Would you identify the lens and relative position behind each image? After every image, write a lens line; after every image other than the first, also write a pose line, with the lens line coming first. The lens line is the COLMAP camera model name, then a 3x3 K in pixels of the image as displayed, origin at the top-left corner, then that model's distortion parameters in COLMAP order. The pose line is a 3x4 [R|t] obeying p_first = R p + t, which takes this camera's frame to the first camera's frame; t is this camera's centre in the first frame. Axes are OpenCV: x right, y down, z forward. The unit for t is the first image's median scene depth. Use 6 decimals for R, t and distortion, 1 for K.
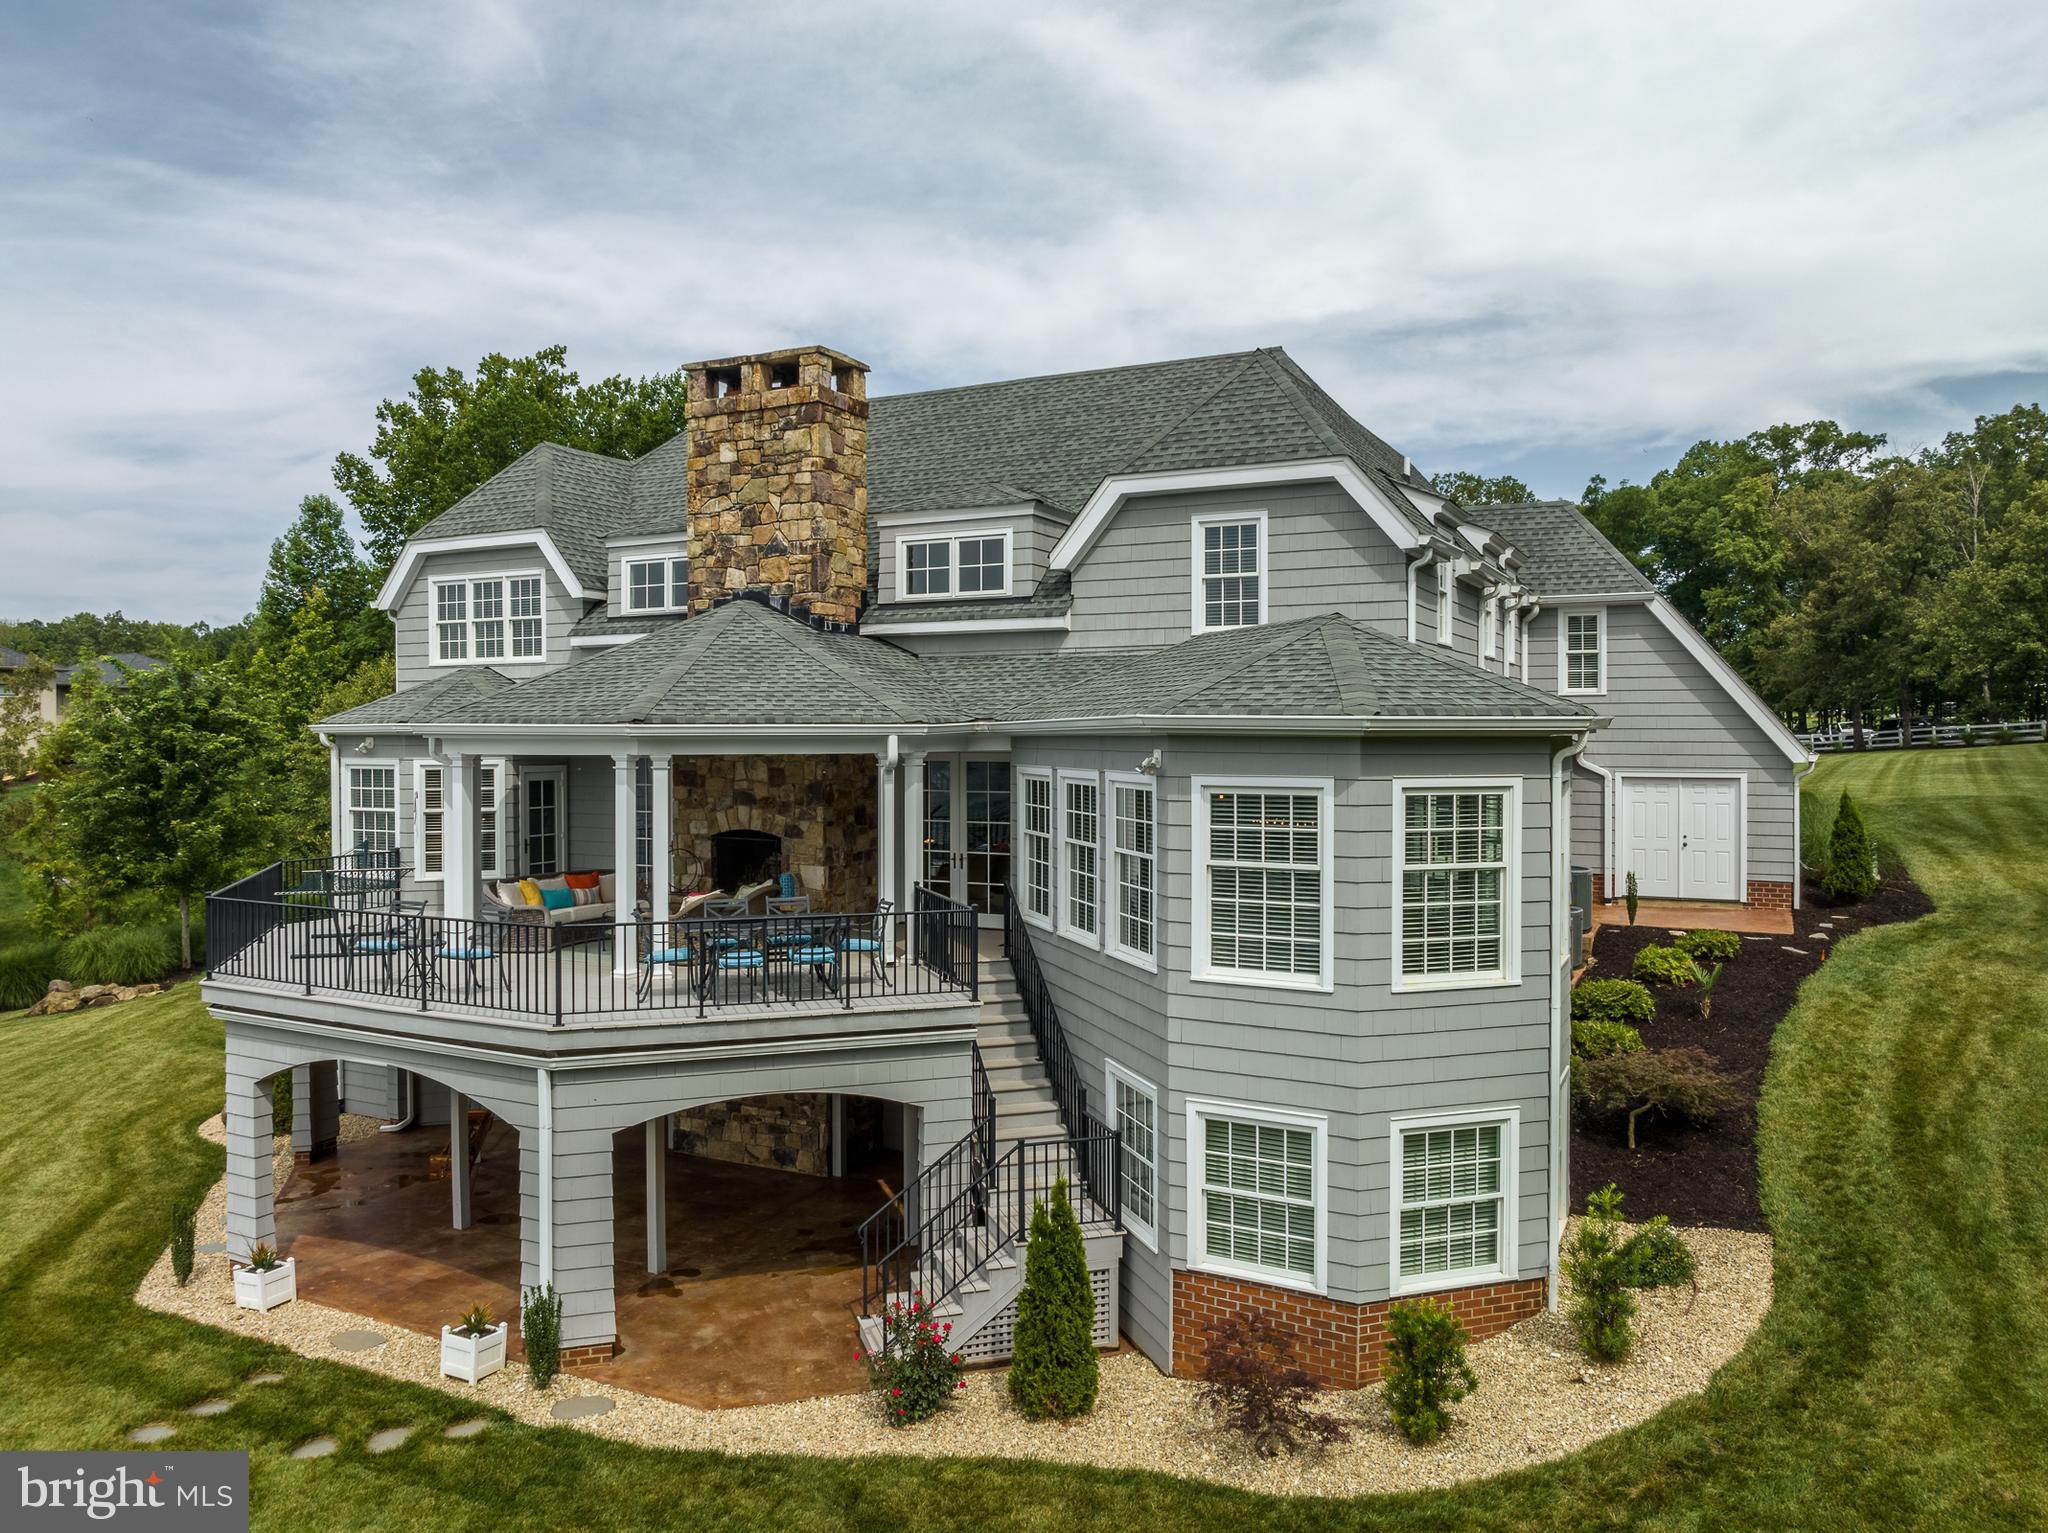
lens RADIAL K [[1458.5, 0, 1024.4], [0, 1458.5, 742.0], [0, 0, 1]] dist [-0.046317, 0.021453]
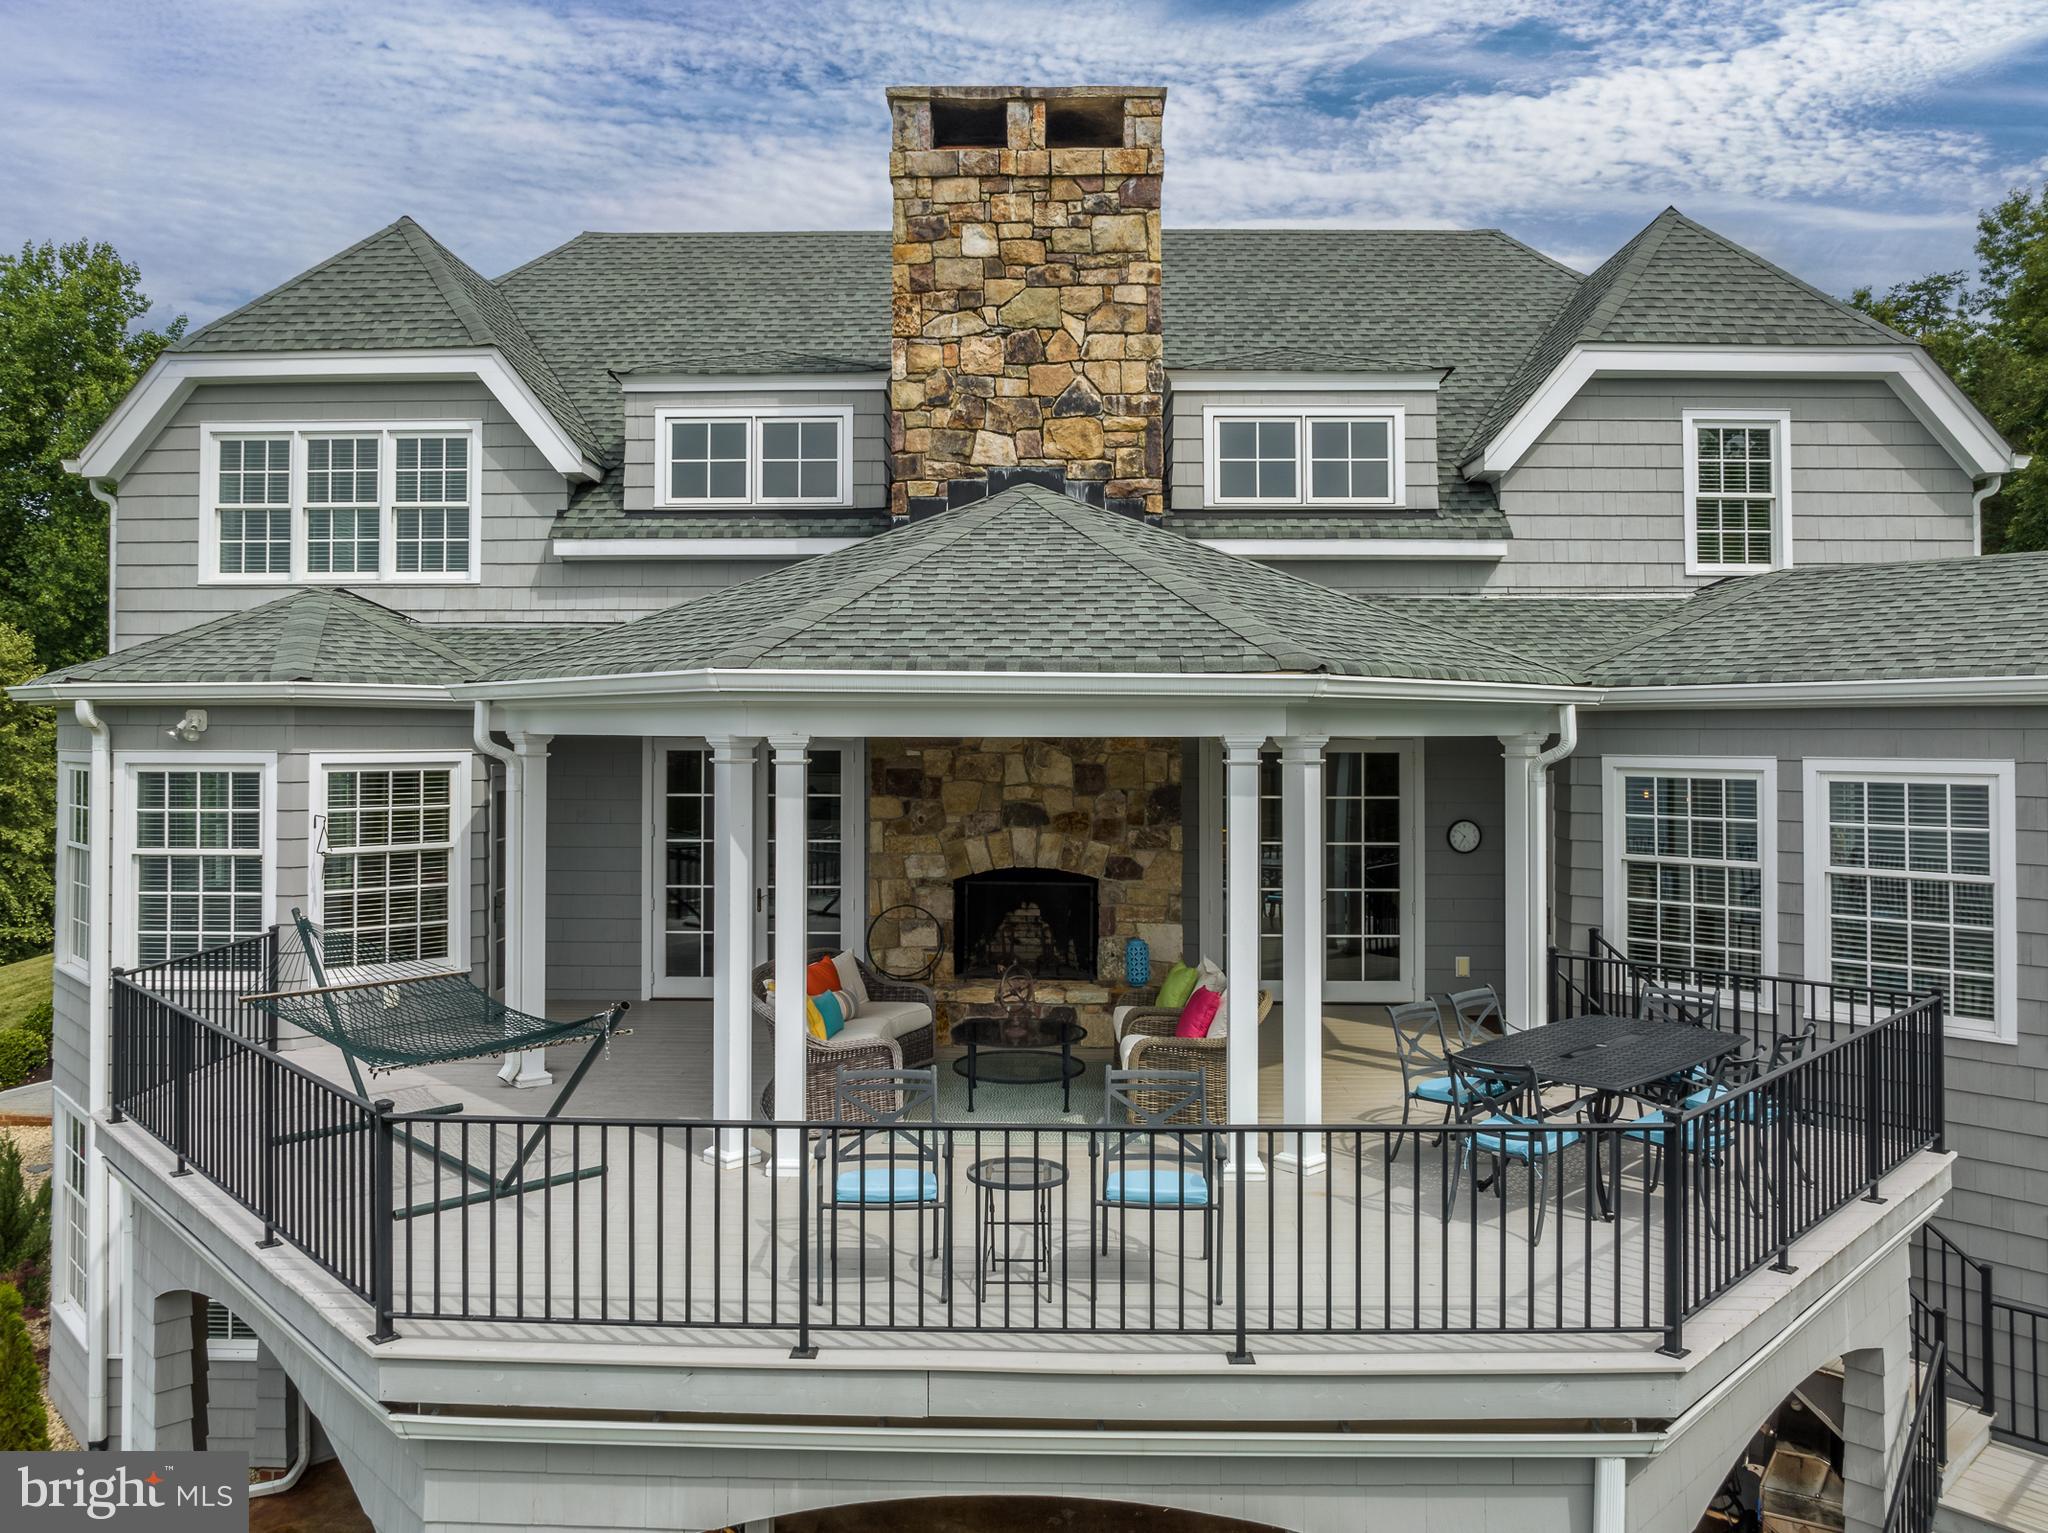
lens RADIAL K [[1472.0, 0, 1014.1], [0, 1472.0, 693.7], [0, 0, 1]] dist [-0.045180, 0.015300]
pose [[0.901279, 0.014687, 0.432991, -0.458540], [-0.000469, 0.999458, -0.032924, 0.008858], [-0.433240, 0.029470, 0.900797, 0.458528]]
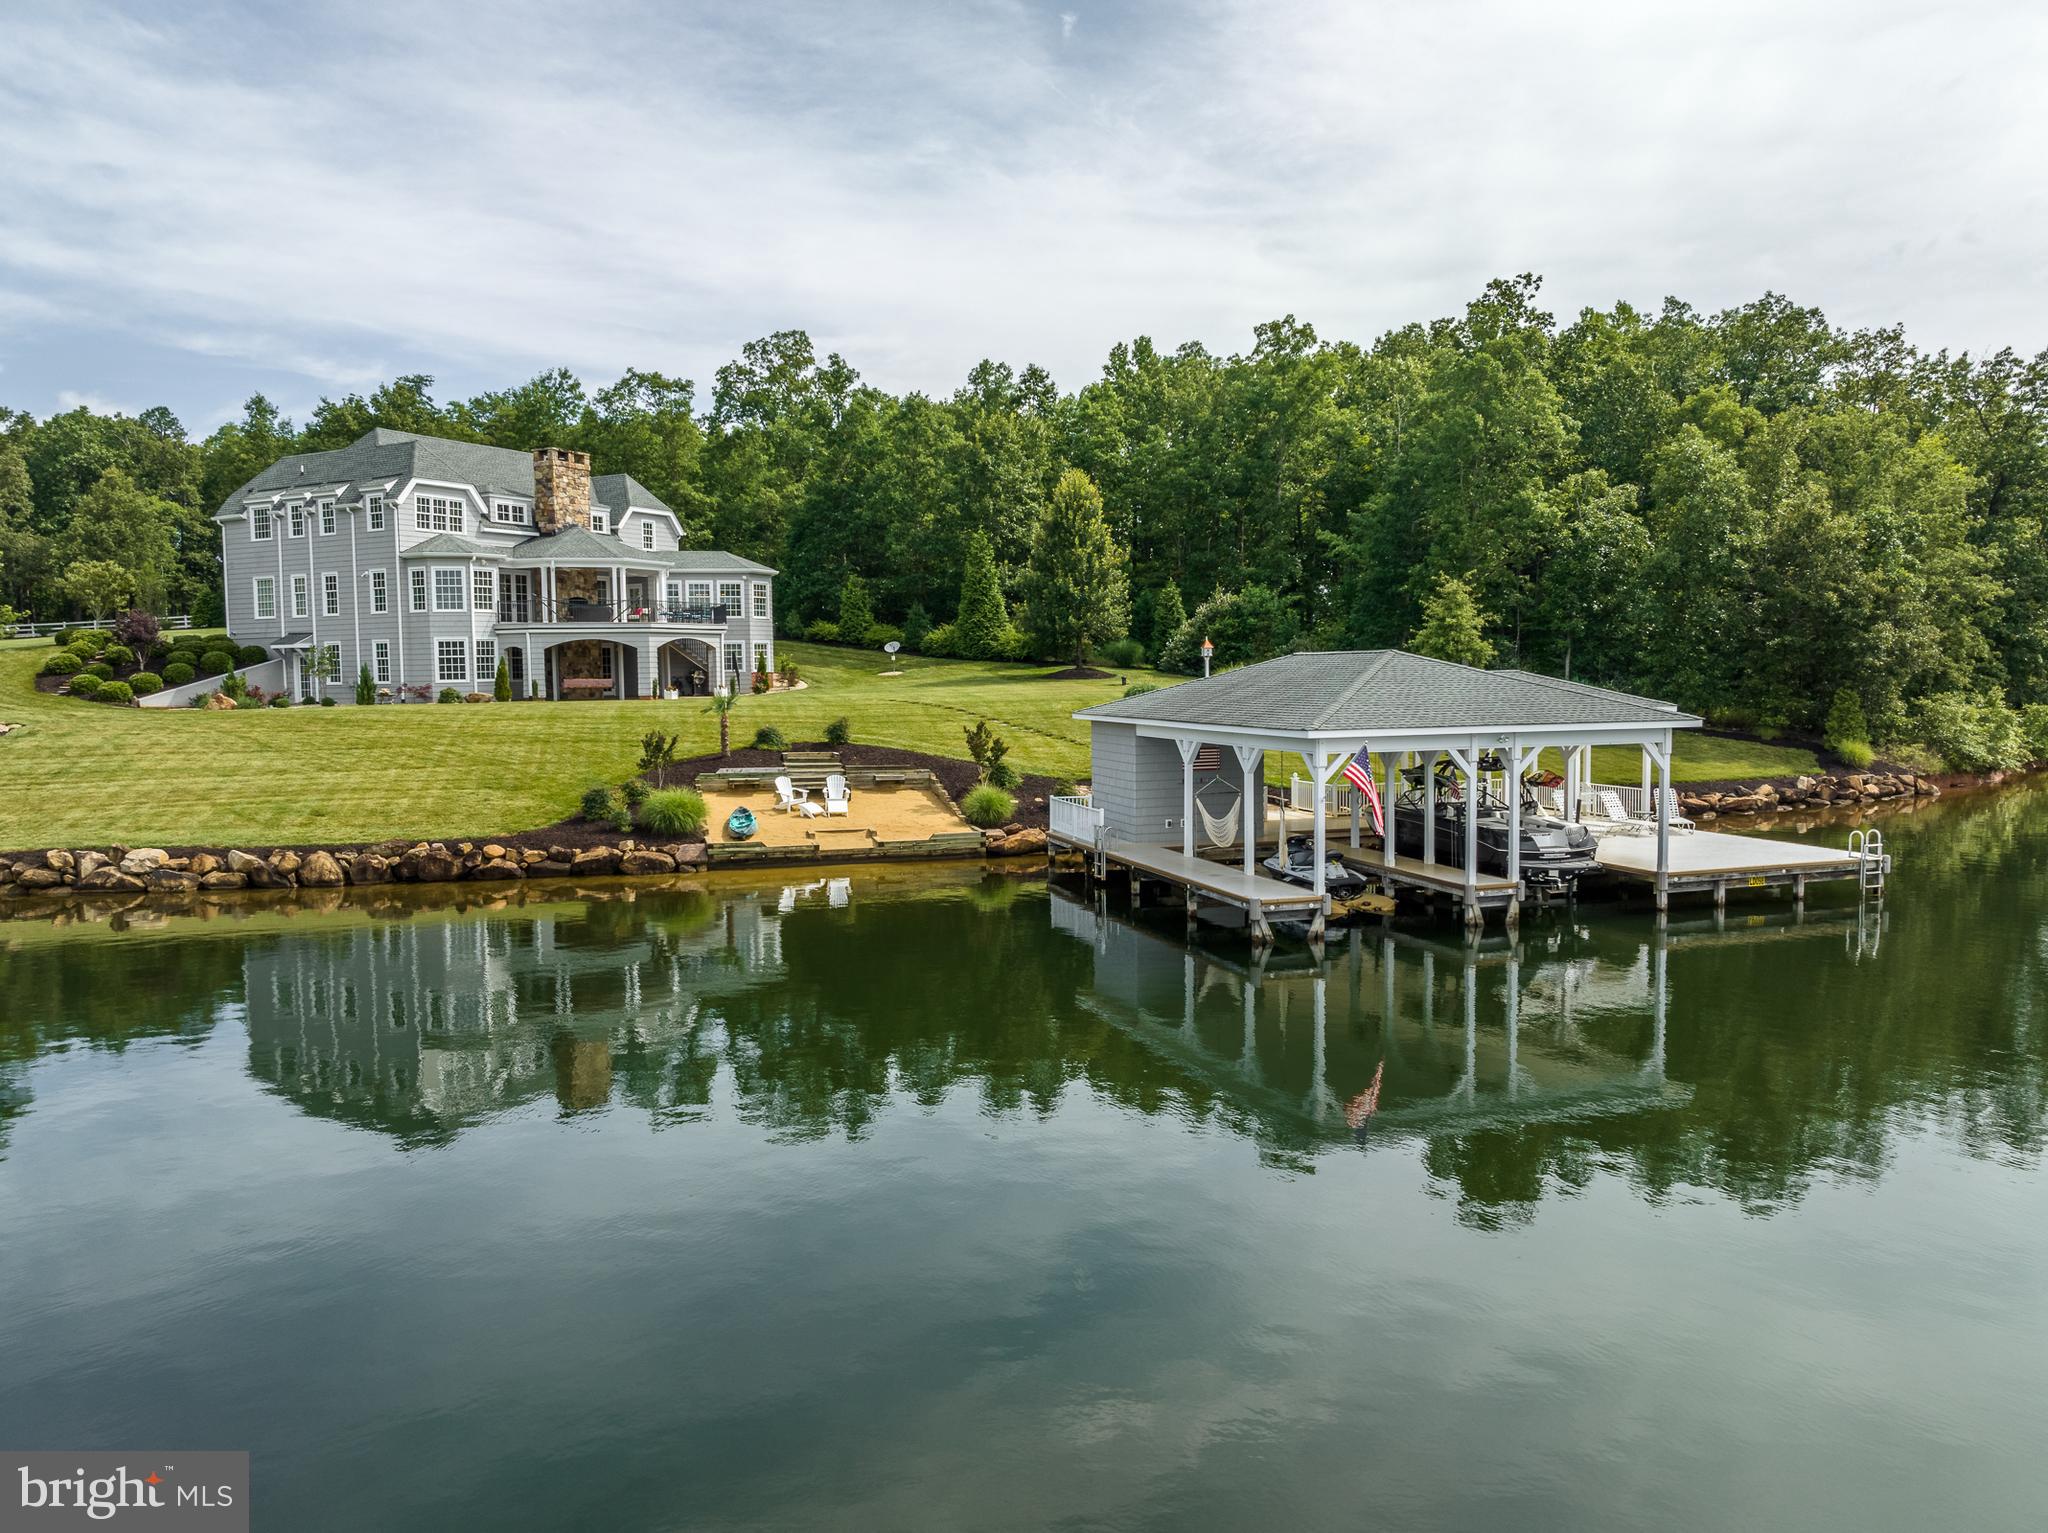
lens RADIAL K [[1443.4, 0, 1027.6], [0, 1443.4, 768.2], [0, 0, 1]] dist [-0.032971, -0.010739]
pose [[-0.018073, -0.067562, 0.997551, -3.484945], [0.020579, 0.997478, 0.067930, 0.246804], [-0.999625, 0.021757, -0.016637, 0.046963]]
